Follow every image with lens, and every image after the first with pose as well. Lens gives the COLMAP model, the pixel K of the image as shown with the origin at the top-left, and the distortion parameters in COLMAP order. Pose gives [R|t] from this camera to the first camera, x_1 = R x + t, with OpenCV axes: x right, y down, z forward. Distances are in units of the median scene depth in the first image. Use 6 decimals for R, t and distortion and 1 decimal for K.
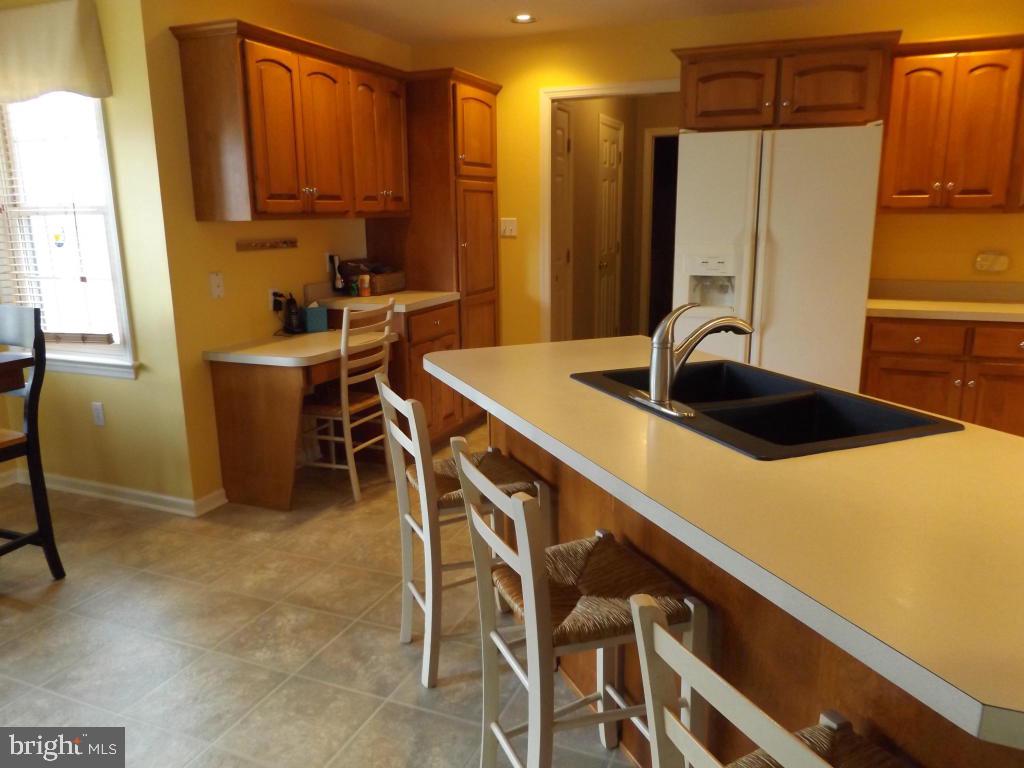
lens RADIAL K [[759.0, 0, 513.6], [0, 759.0, 382.9], [0, 0, 1]] dist [-0.010789, 0.003320]
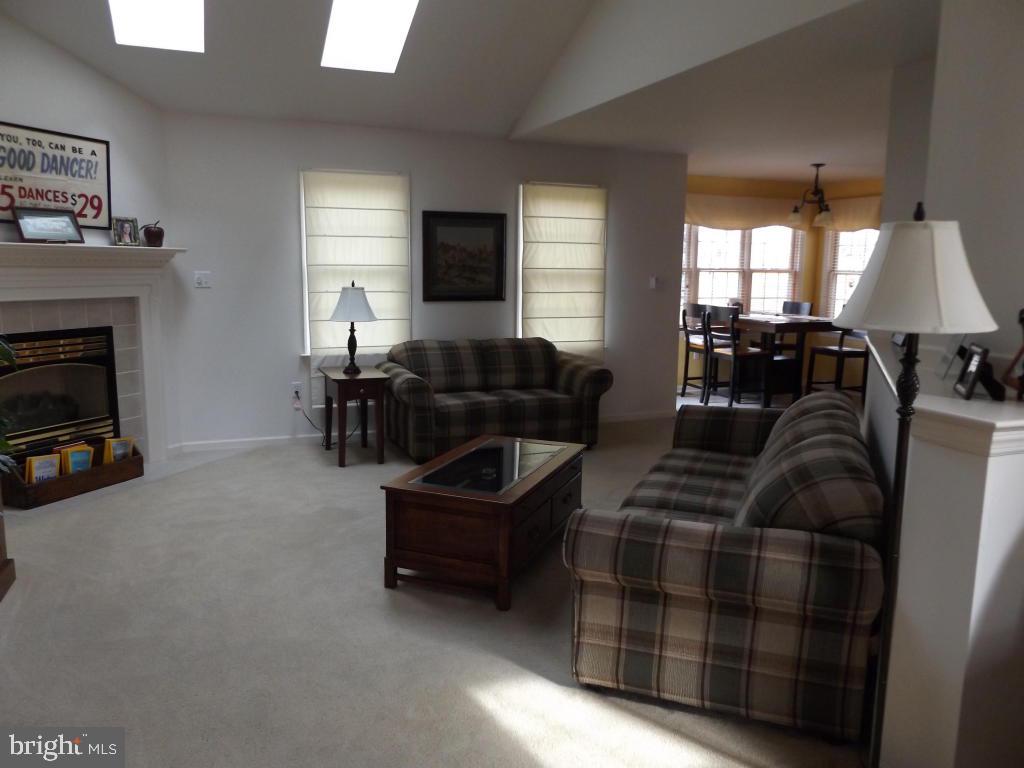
lens RADIAL K [[759.0, 0, 513.6], [0, 759.0, 382.9], [0, 0, 1]] dist [-0.010789, 0.003320]
pose [[0.700123, 0.128386, -0.702385, 0.381578], [-0.178633, 0.983914, 0.001788, 0.304486], [0.691317, 0.124217, 0.711795, -1.406042]]
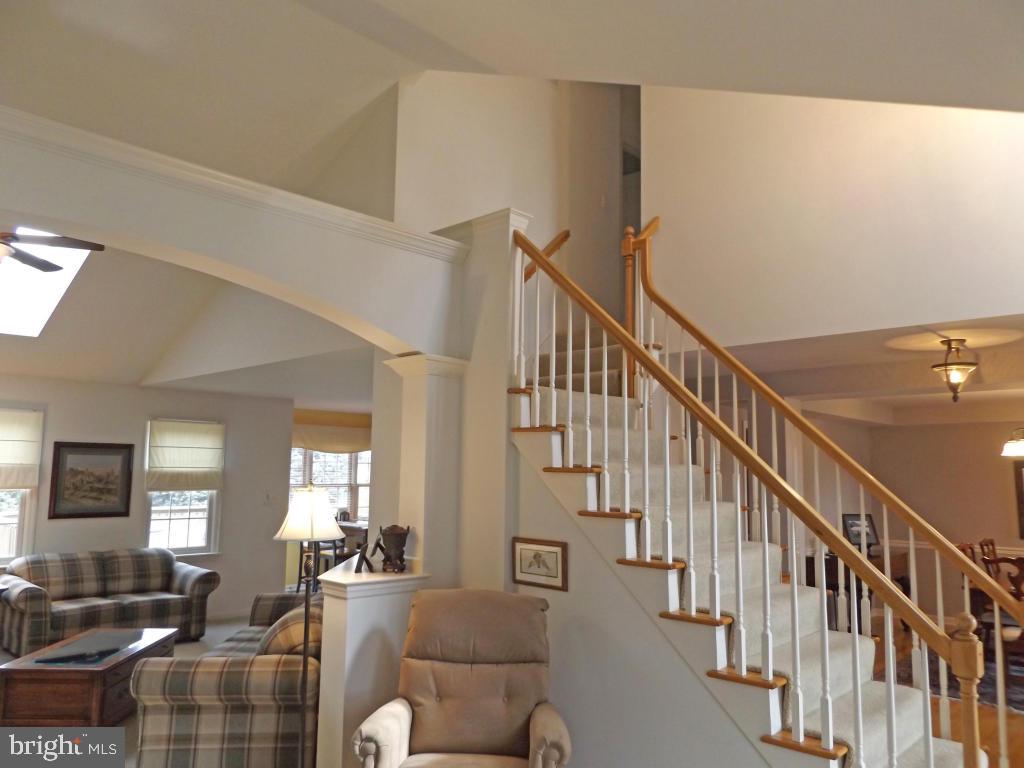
lens RADIAL K [[759.0, 0, 513.6], [0, 759.0, 382.9], [0, 0, 1]] dist [-0.010789, 0.003320]
pose [[0.931430, -0.018486, -0.363451, 0.832039], [-0.104270, 0.943282, -0.315194, 0.320423], [0.348664, 0.331478, 0.876673, -1.748227]]
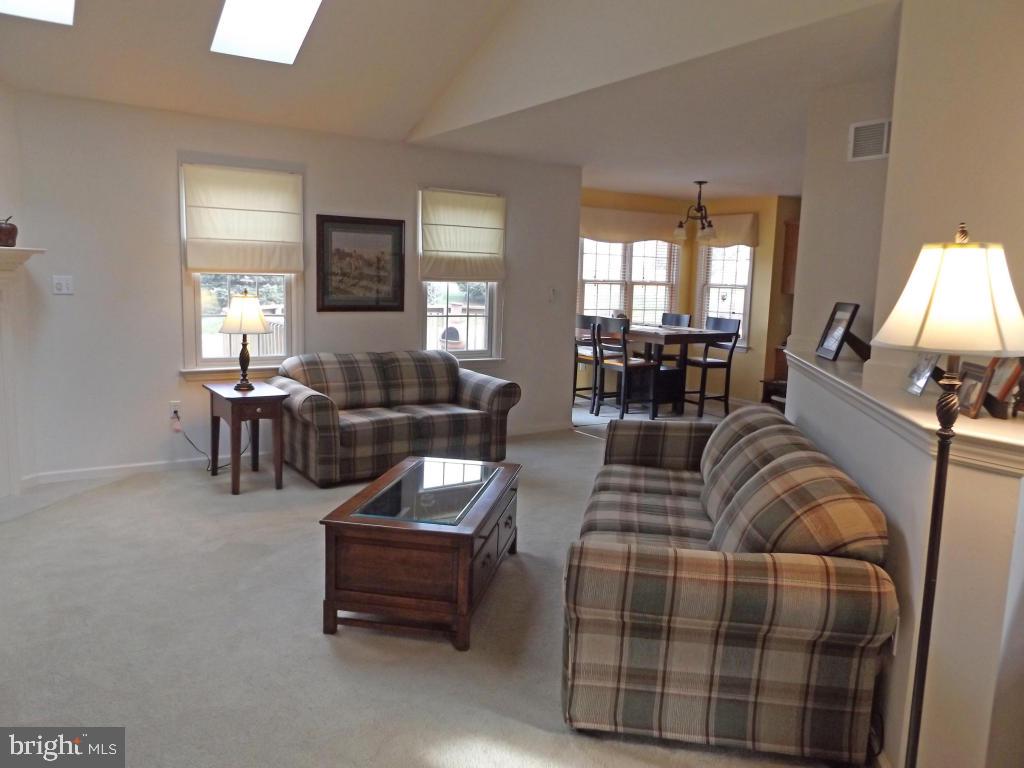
lens RADIAL K [[759.0, 0, 513.6], [0, 759.0, 382.9], [0, 0, 1]] dist [-0.010789, 0.003320]
pose [[0.825376, 0.112222, -0.553318, 0.256775], [-0.162731, 0.985741, -0.042819, 0.311530], [0.540623, 0.125384, 0.831869, -1.433882]]
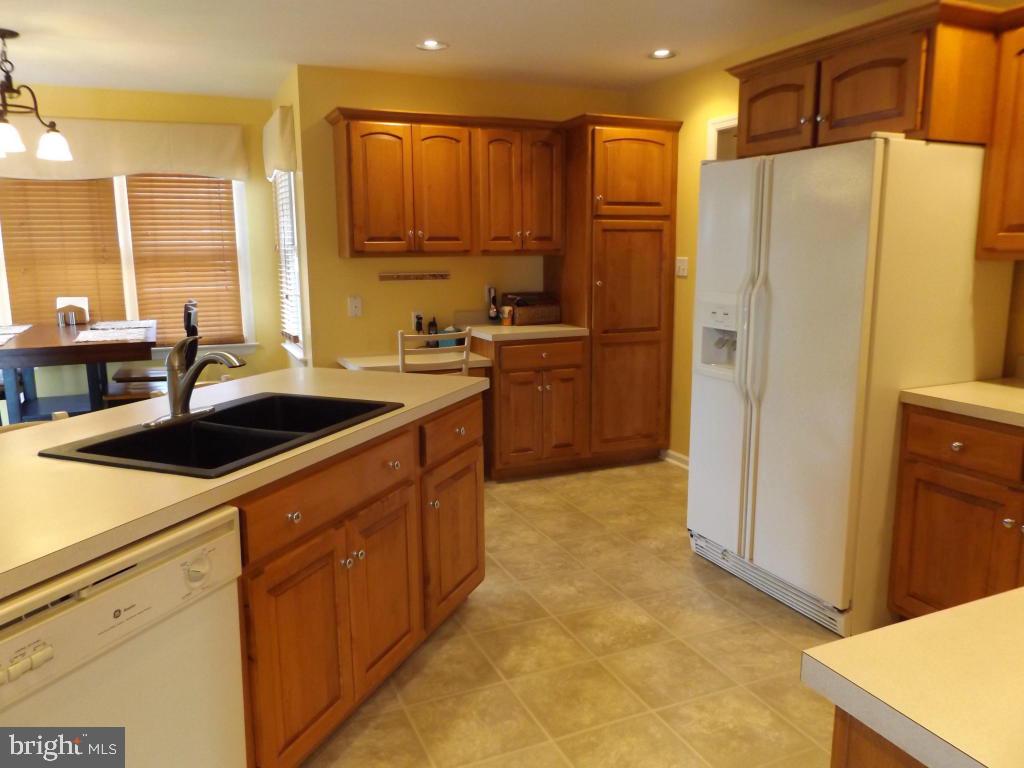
lens RADIAL K [[759.0, 0, 513.6], [0, 759.0, 382.9], [0, 0, 1]] dist [-0.010789, 0.003320]
pose [[0.720171, 0.126172, -0.682228, 0.676927], [-0.153987, 0.987867, 0.020146, -0.062900], [0.676492, 0.090546, 0.730862, 0.227957]]
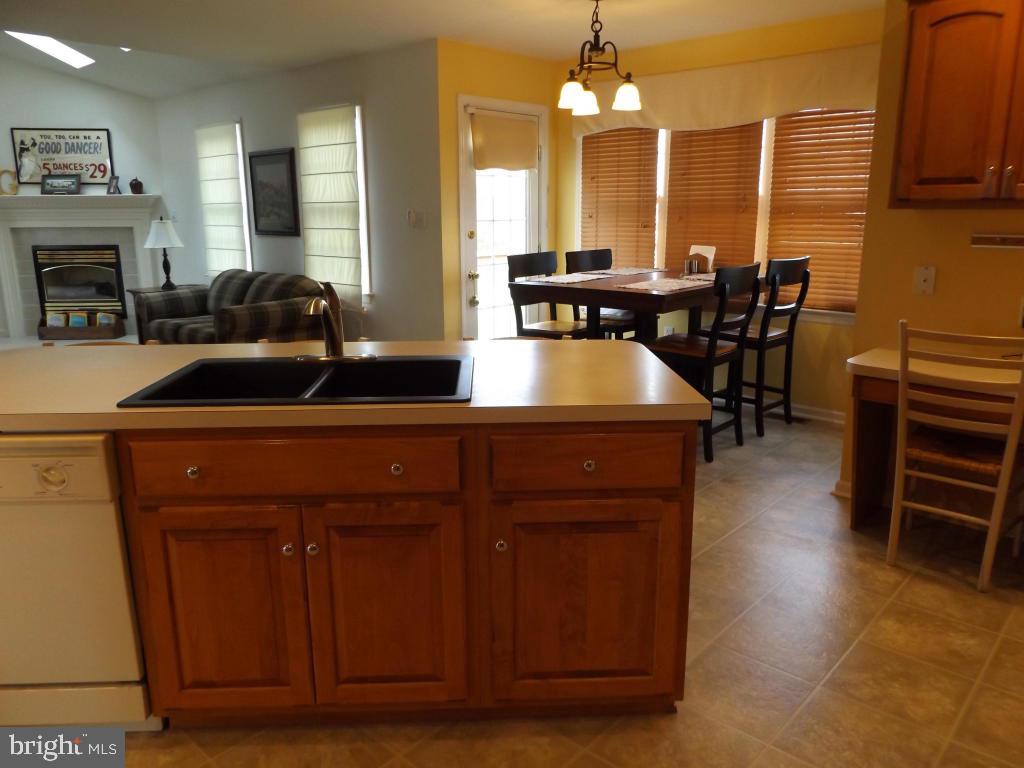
lens RADIAL K [[759.0, 0, 513.6], [0, 759.0, 382.9], [0, 0, 1]] dist [-0.010789, 0.003320]
pose [[-0.344427, 0.224272, -0.911632, 0.605814], [-0.199349, 0.931431, 0.304459, -0.181478], [0.917404, 0.286597, -0.276101, 0.789575]]
